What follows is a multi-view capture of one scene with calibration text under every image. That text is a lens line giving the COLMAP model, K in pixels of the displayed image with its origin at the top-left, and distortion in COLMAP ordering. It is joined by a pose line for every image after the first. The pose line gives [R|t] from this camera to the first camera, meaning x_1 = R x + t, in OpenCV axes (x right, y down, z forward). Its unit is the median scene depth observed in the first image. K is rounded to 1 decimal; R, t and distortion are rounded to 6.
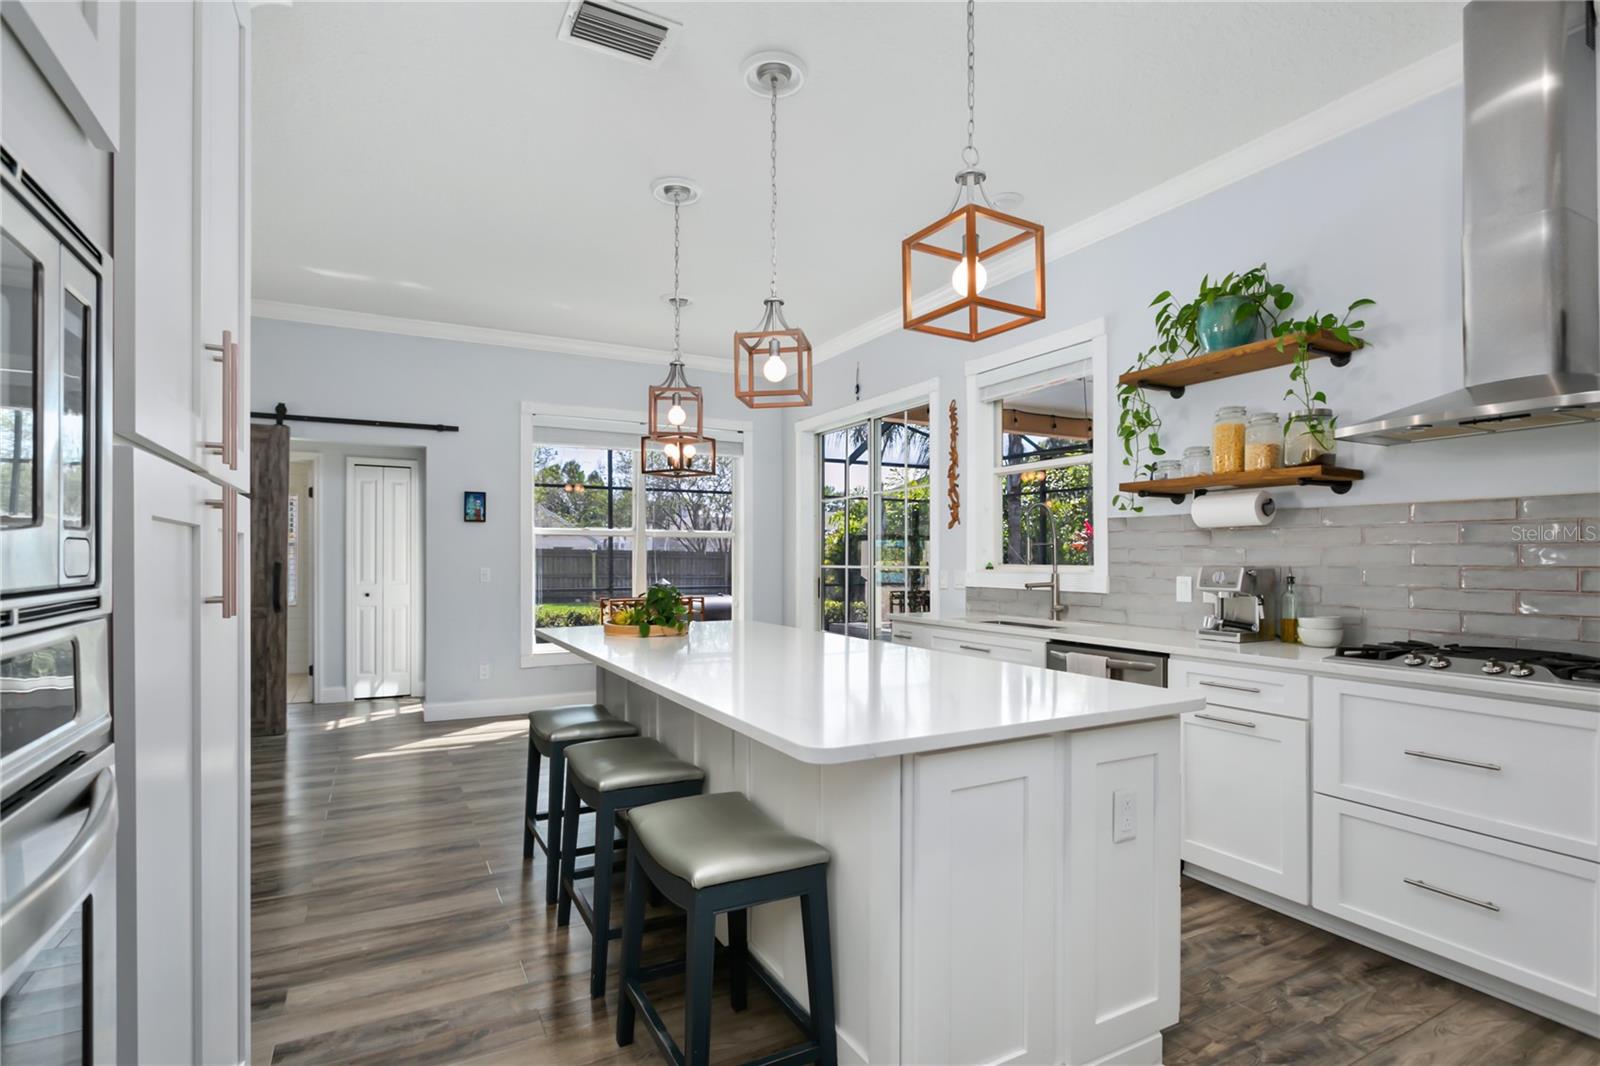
lens RADIAL K [[775.2, 0, 792.9], [0, 775.2, 549.7], [0, 0, 1]] dist [-0.005837, 0.000319]
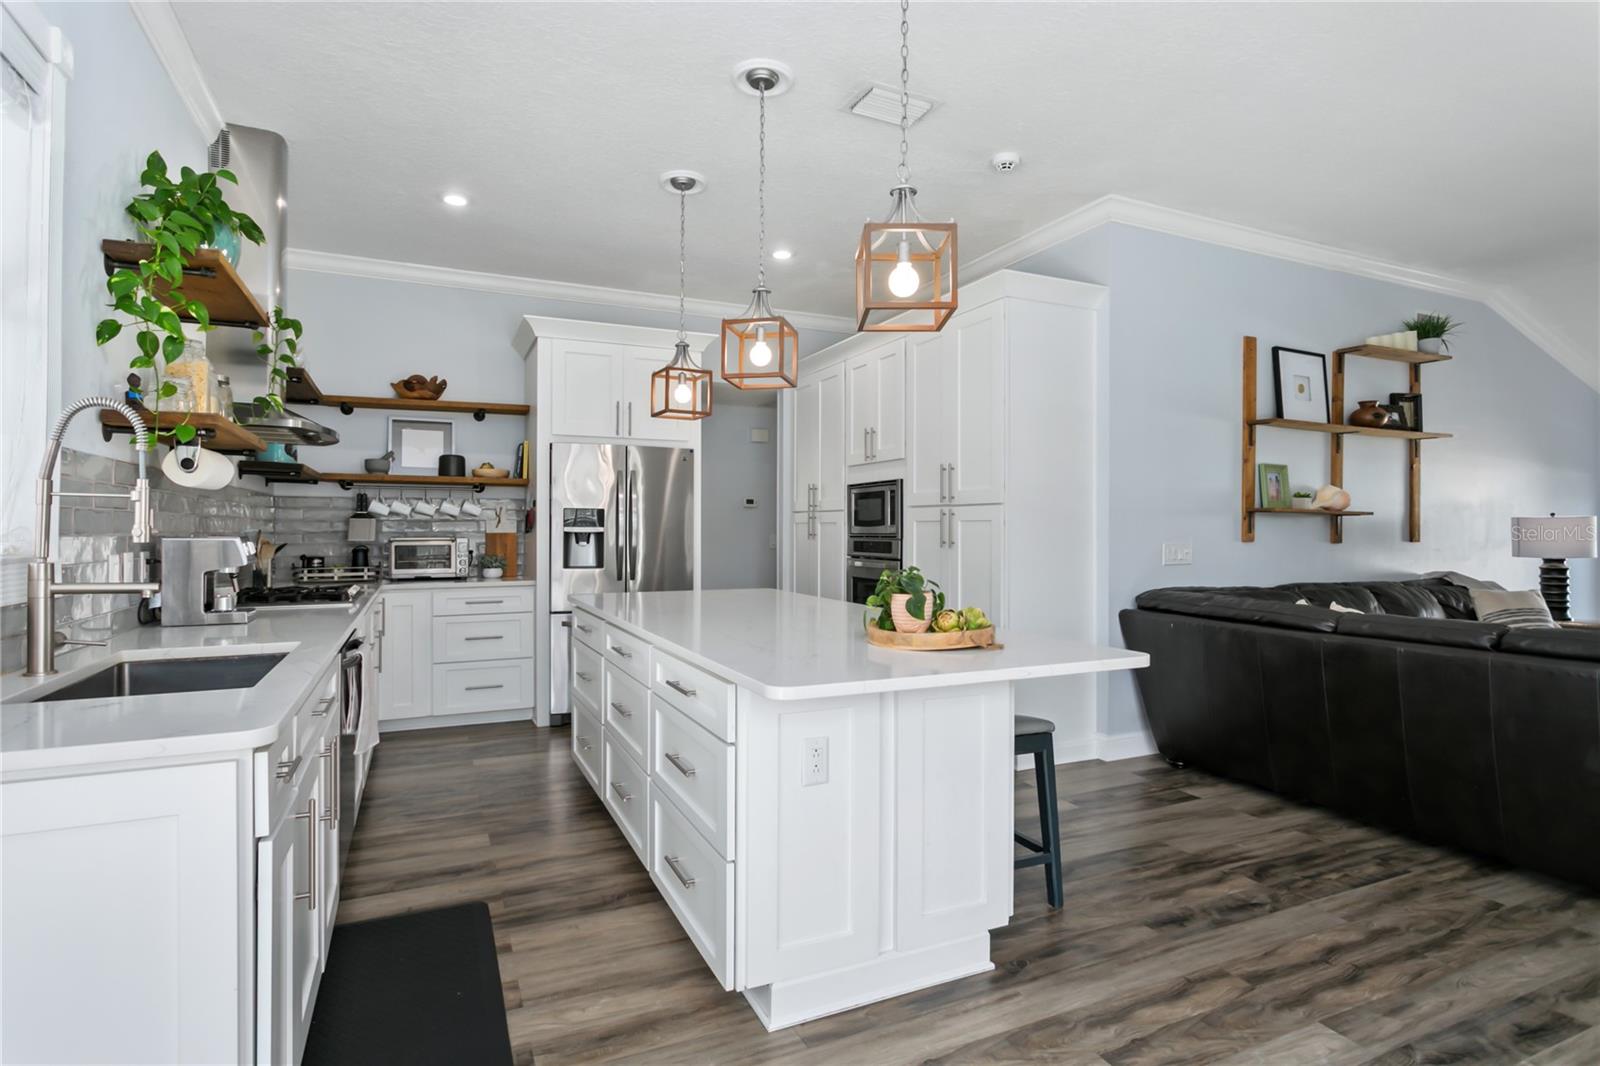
lens RADIAL K [[810.1, 0, 774.7], [0, 810.1, 525.3], [0, 0, 1]] dist [-0.007755, 0.000551]
pose [[-0.996154, -0.004411, 0.087509, -0.107691], [-0.005800, 0.999861, -0.015625, 0.017233], [-0.087428, -0.016073, -0.996041, 1.610735]]
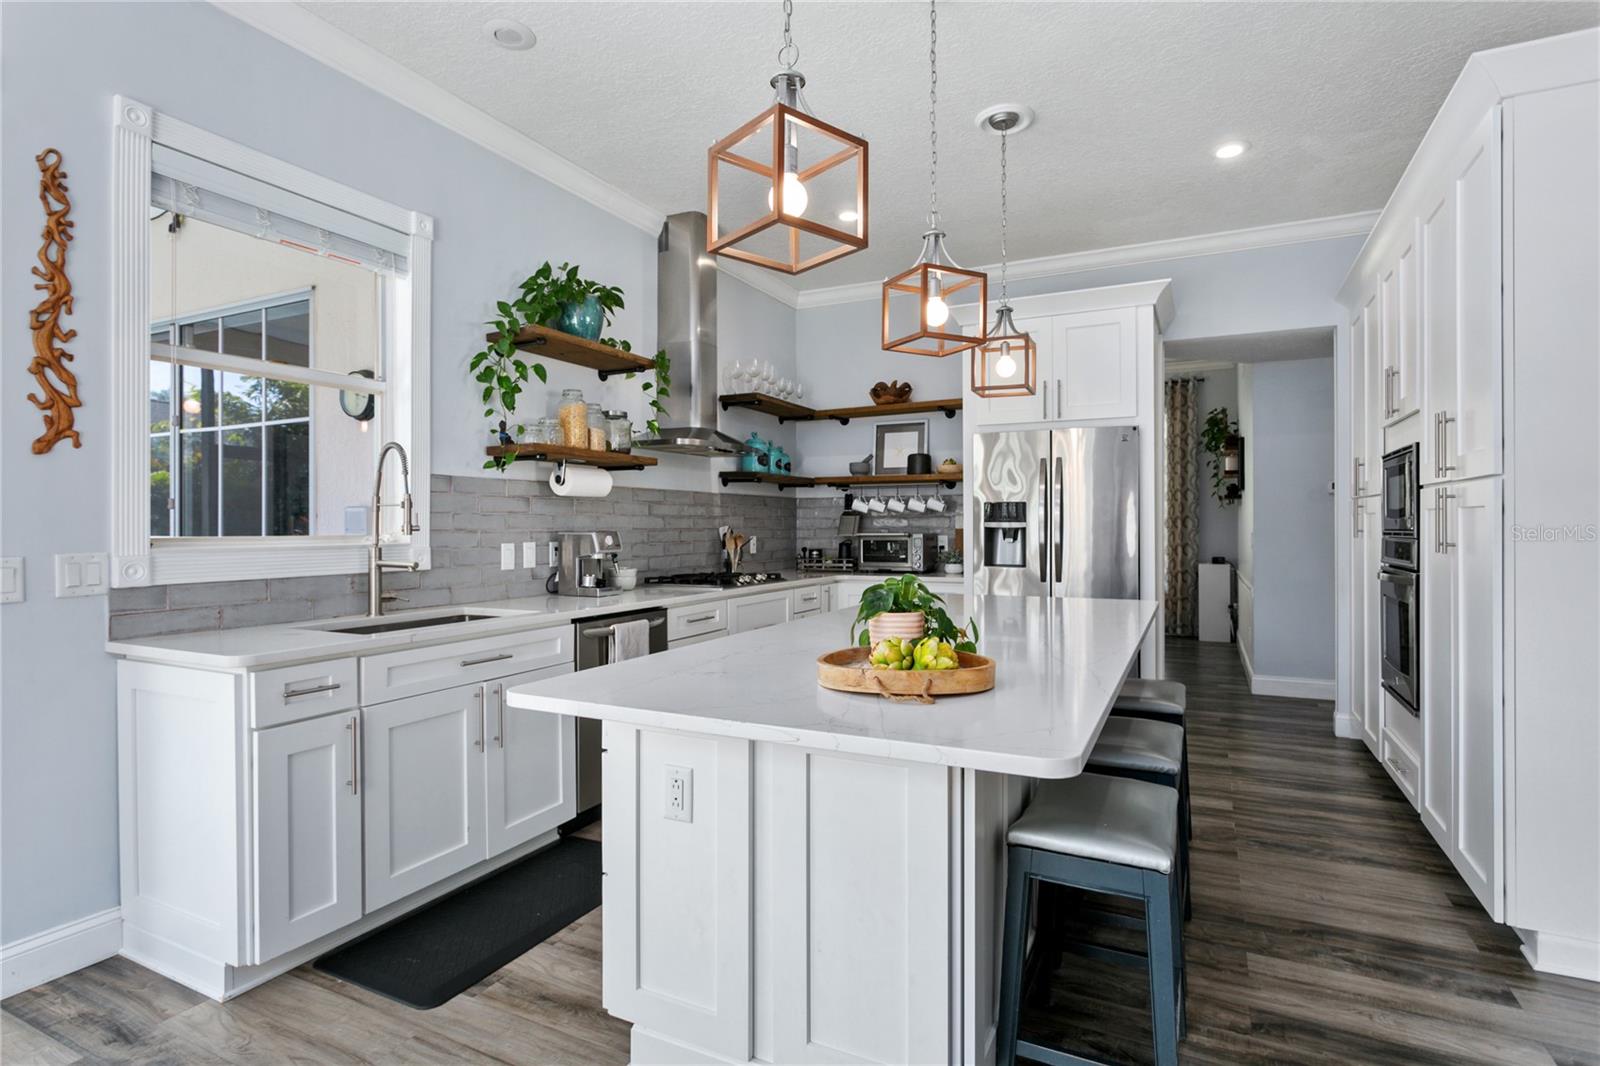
lens RADIAL K [[810.1, 0, 791.0], [0, 810.1, 529.6], [0, 0, 1]] dist [-0.007755, 0.000551]
pose [[-0.565686, -0.006085, 0.824598, -0.525642], [-0.008176, 0.999965, 0.001771, 0.012664], [-0.824580, -0.005740, -0.565716, 1.262728]]
